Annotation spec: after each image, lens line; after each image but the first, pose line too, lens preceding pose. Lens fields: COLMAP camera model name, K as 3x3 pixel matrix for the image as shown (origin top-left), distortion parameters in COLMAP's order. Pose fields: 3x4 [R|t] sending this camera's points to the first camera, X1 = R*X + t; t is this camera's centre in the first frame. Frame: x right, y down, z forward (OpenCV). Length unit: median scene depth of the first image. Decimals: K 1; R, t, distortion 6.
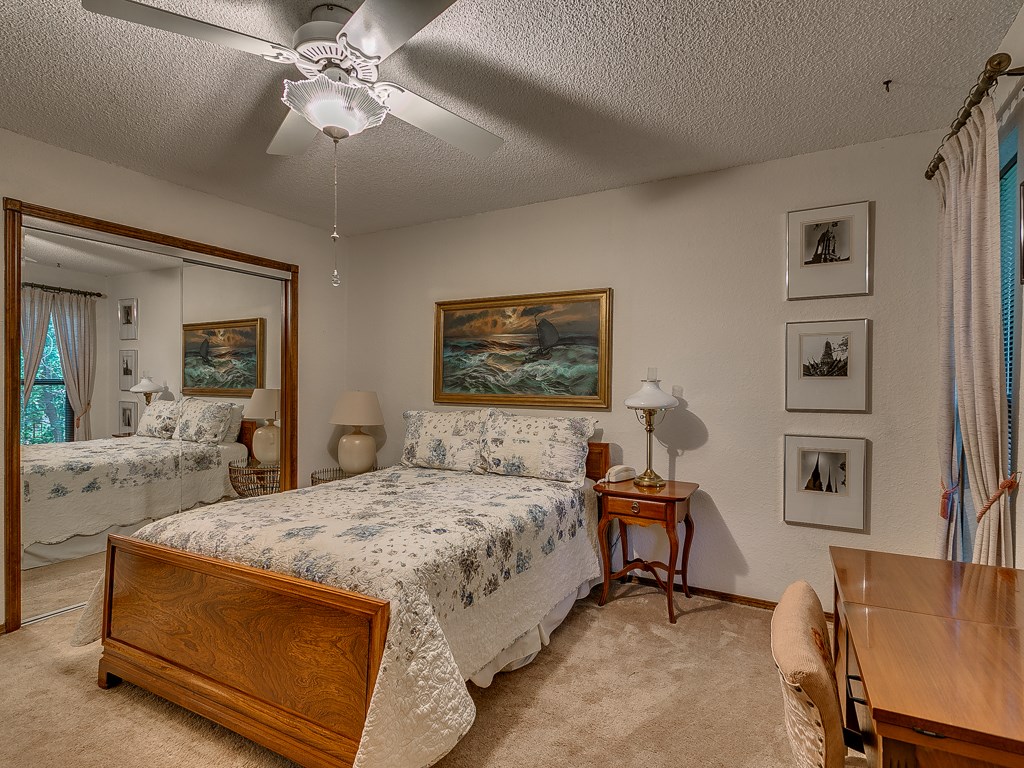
lens RADIAL K [[523.8, 0, 514.5], [0, 523.8, 387.1], [0, 0, 1]] dist [-0.021730, 0.008308]
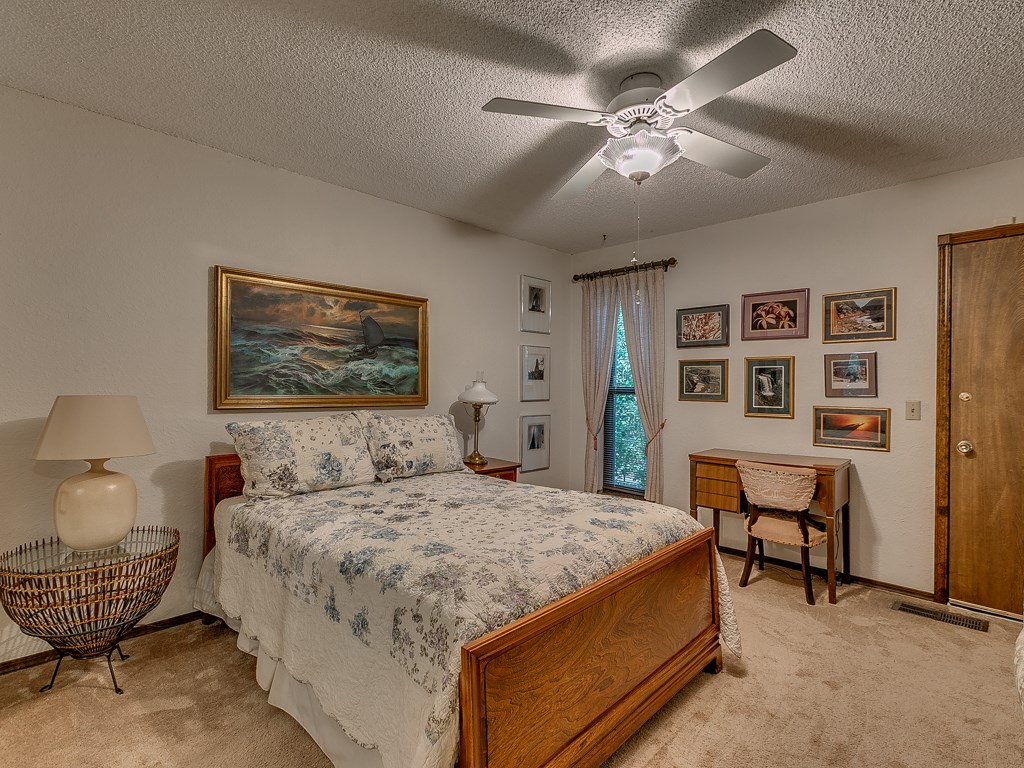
lens RADIAL K [[523.8, 0, 515.4], [0, 523.8, 383.2], [0, 0, 1]] dist [-0.021730, 0.008308]
pose [[0.258452, 0.000862, 0.966024, -0.815882], [-0.000886, 0.999999, -0.000655, -0.006526], [-0.966024, -0.000687, 0.258453, 0.495150]]
